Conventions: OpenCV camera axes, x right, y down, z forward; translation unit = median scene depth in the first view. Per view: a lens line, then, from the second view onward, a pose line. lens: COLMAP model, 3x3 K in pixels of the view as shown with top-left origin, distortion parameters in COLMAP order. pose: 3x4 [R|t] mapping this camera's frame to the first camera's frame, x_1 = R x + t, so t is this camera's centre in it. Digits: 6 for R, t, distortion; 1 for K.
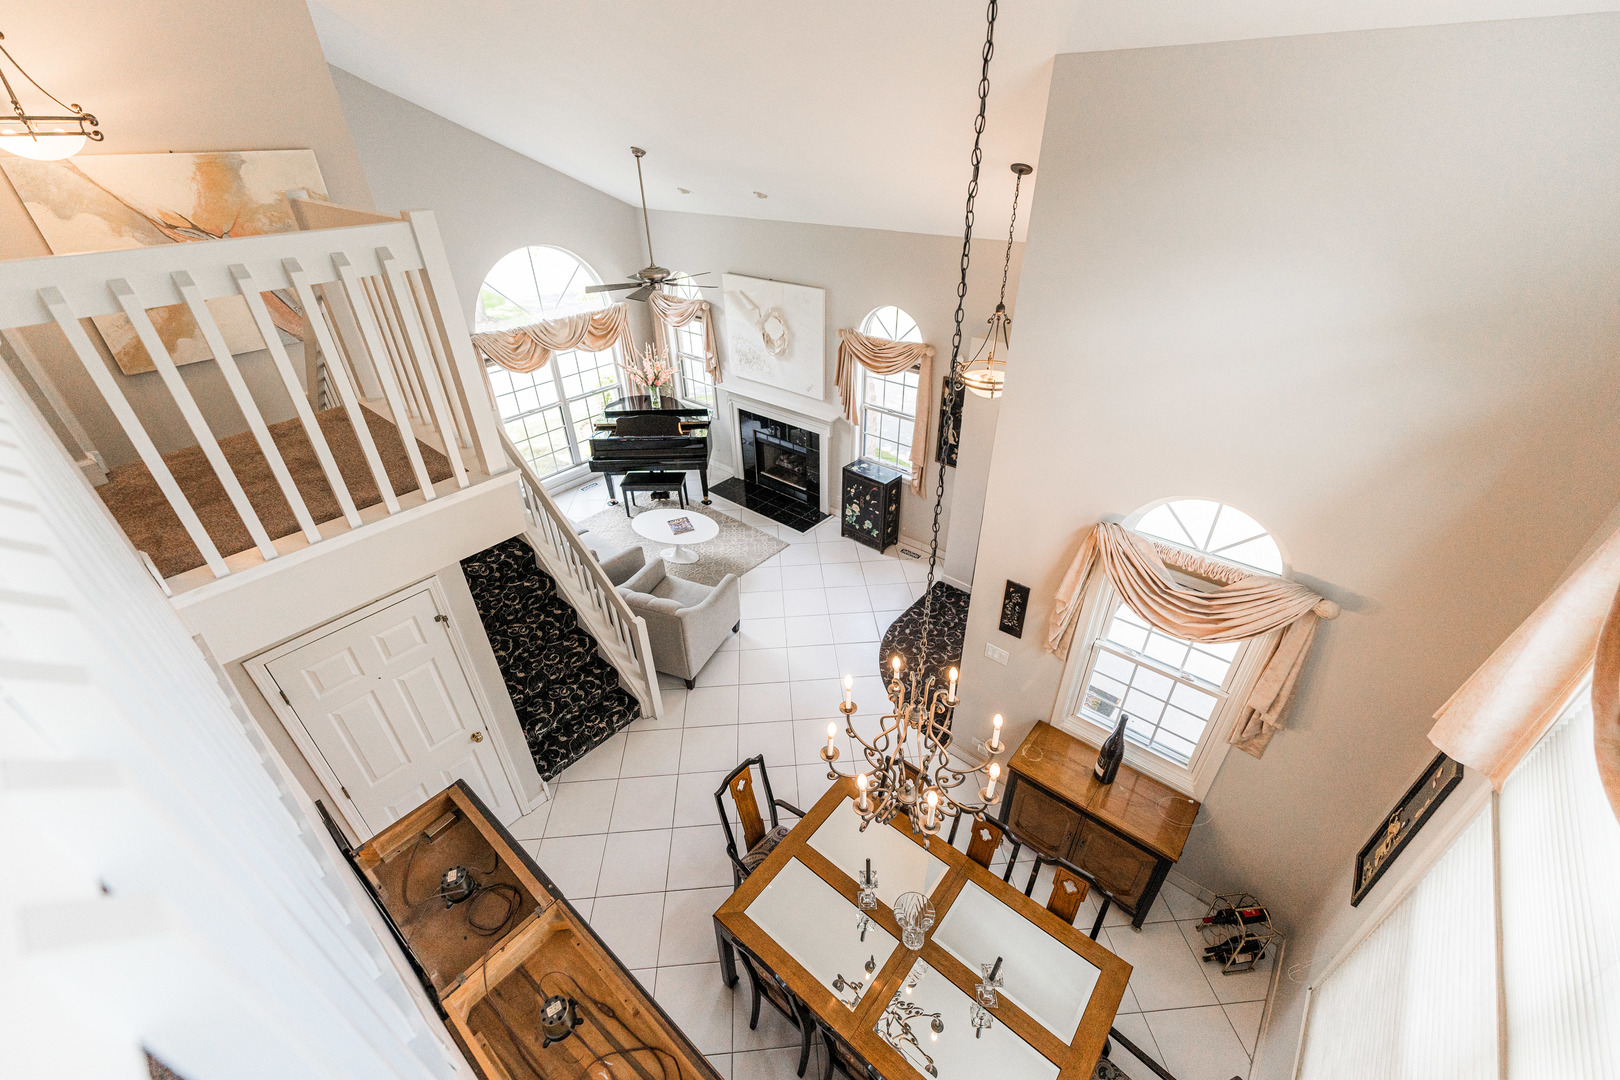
lens RADIAL K [[649.5, 0, 803.8], [0, 649.5, 543.7], [0, 0, 1]] dist [0.001581, -0.000052]
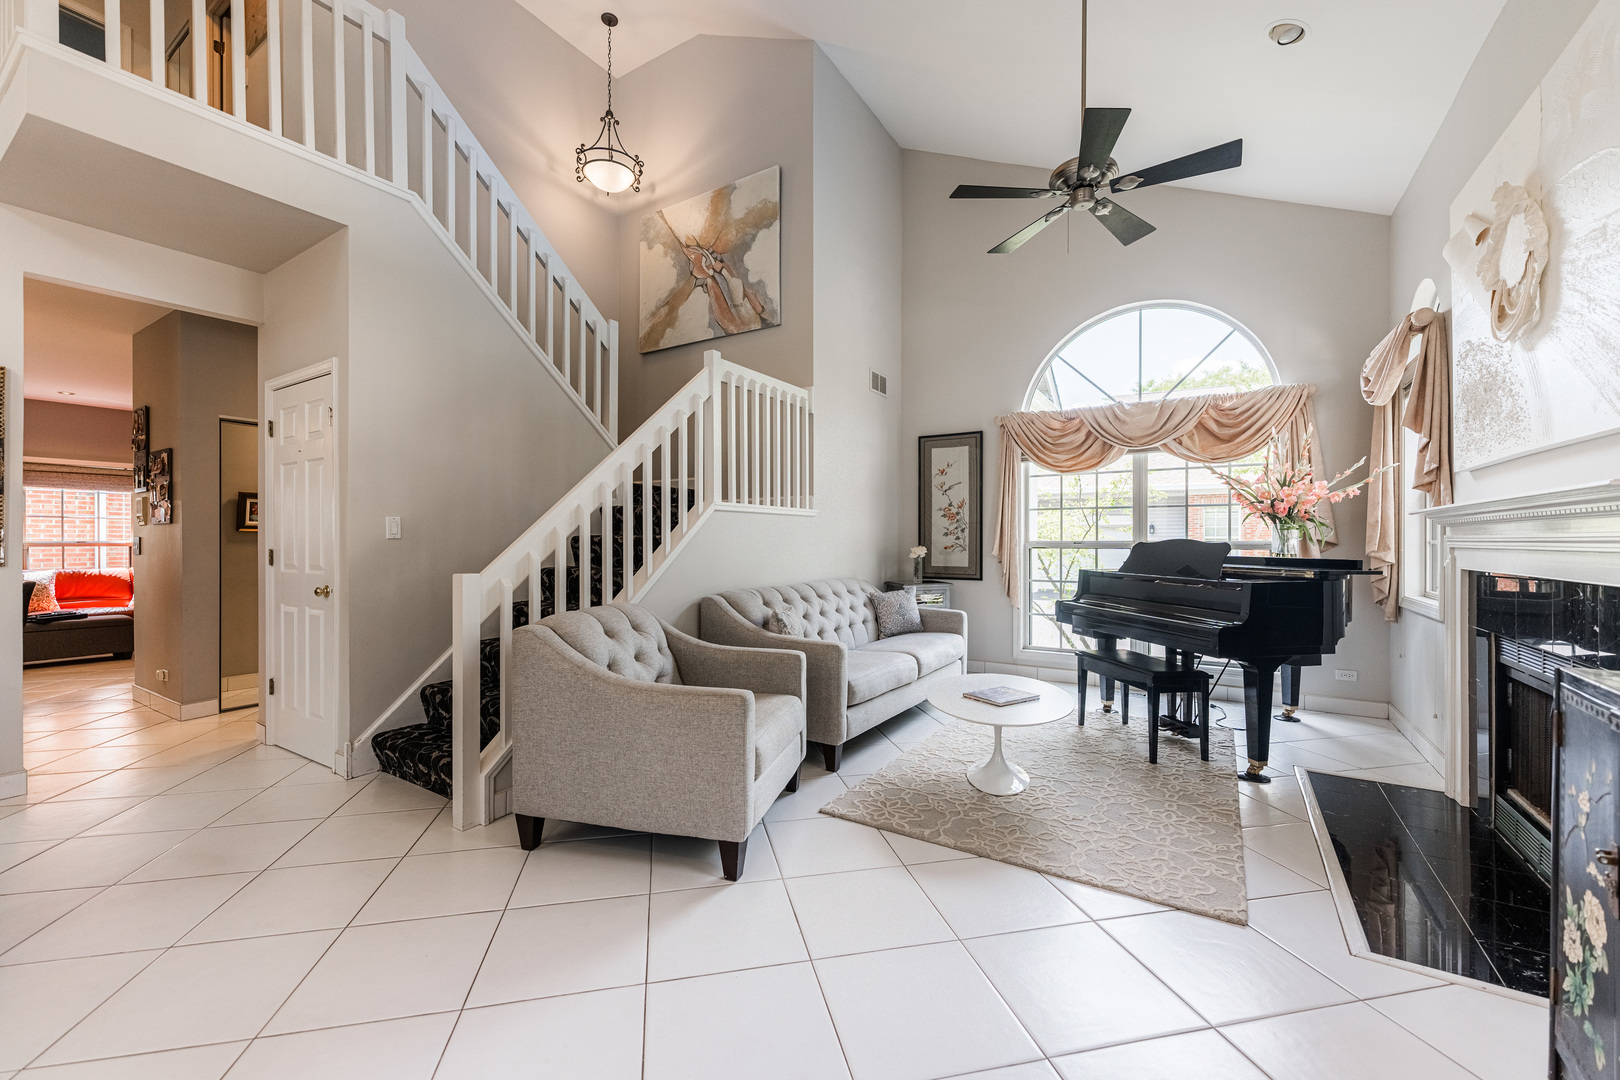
lens RADIAL K [[649.5, 0, 803.8], [0, 649.5, 543.7], [0, 0, 1]] dist [0.001581, -0.000052]
pose [[0.138144, 0.024142, -0.990118, 0.206452], [-0.538899, 0.840593, -0.054692, -0.017764], [0.830966, 0.541129, 0.129133, 0.724395]]
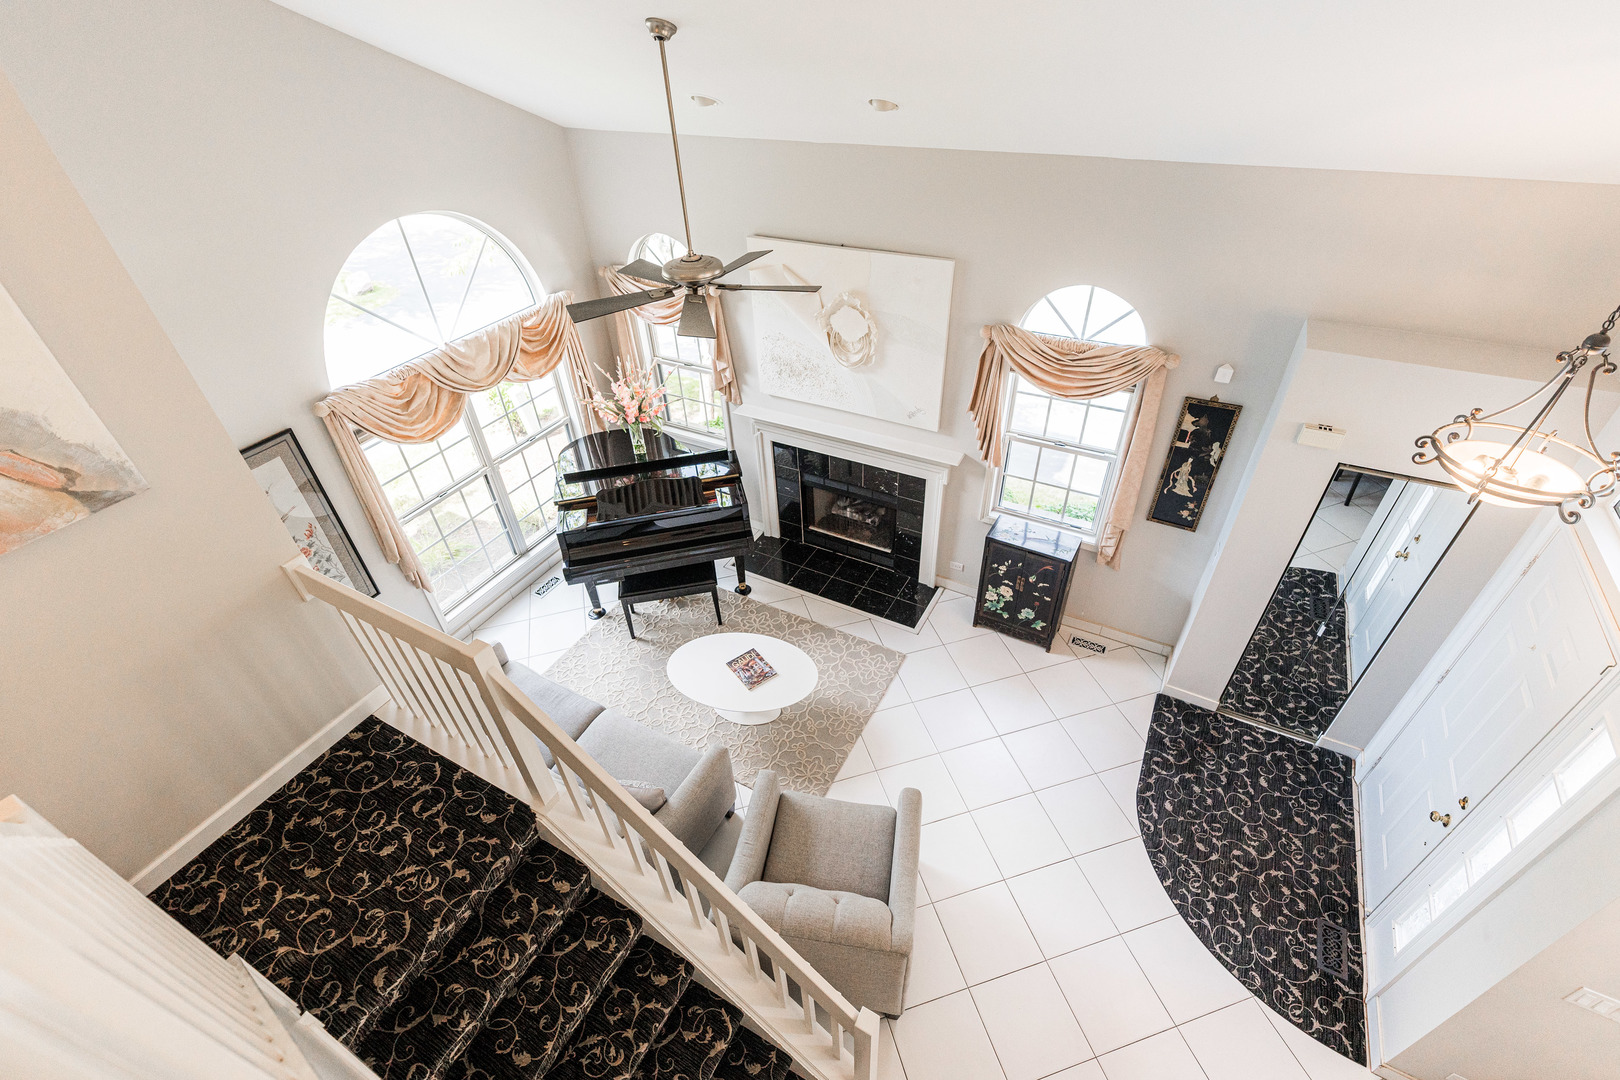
lens RADIAL K [[716.0, 0, 804.1], [0, 716.0, 545.6], [0, 0, 1]] dist [0.000204, -0.000195]
pose [[0.978506, -0.145177, 0.146456, -0.207835], [0.130846, 0.986017, 0.103196, -0.192106], [-0.159390, -0.081814, 0.983820, 0.310753]]
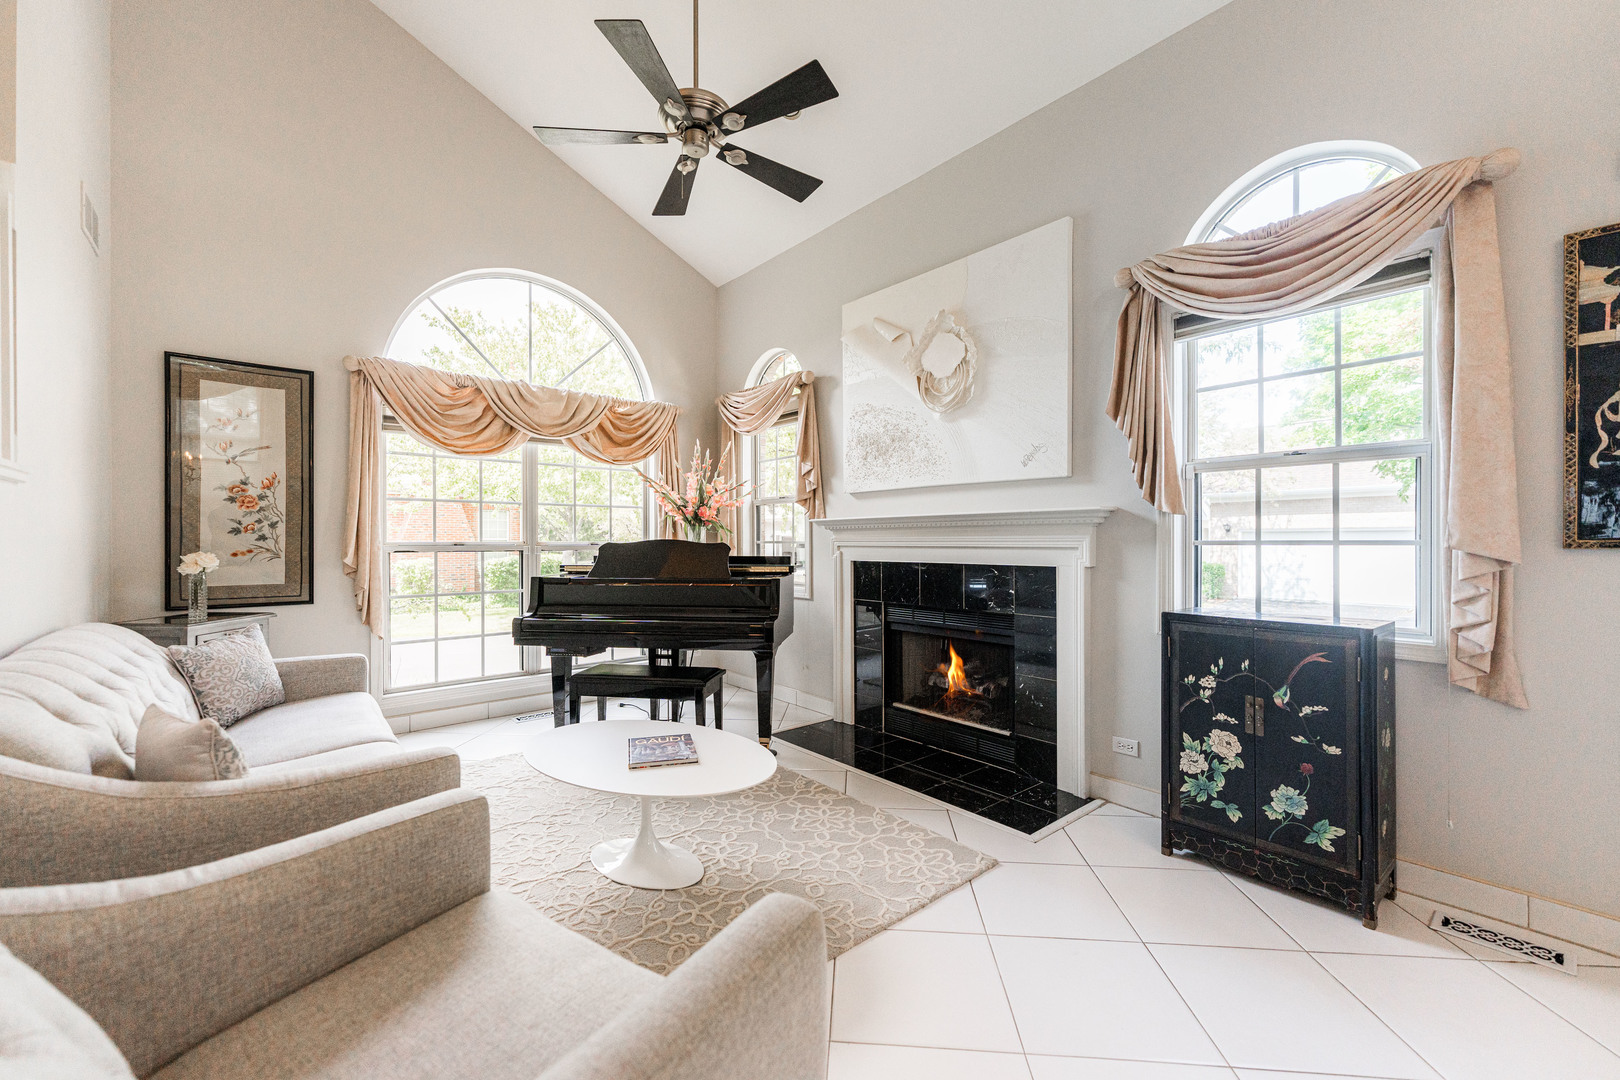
lens RADIAL K [[641.9, 0, 805.2], [0, 641.9, 540.7], [0, 0, 1]] dist [0.000869, -0.000167]
pose [[0.987088, 0.016997, -0.159274, -0.065652], [-0.100417, 0.840357, -0.532651, 0.043797], [0.124793, 0.541767, 0.831213, 0.639223]]
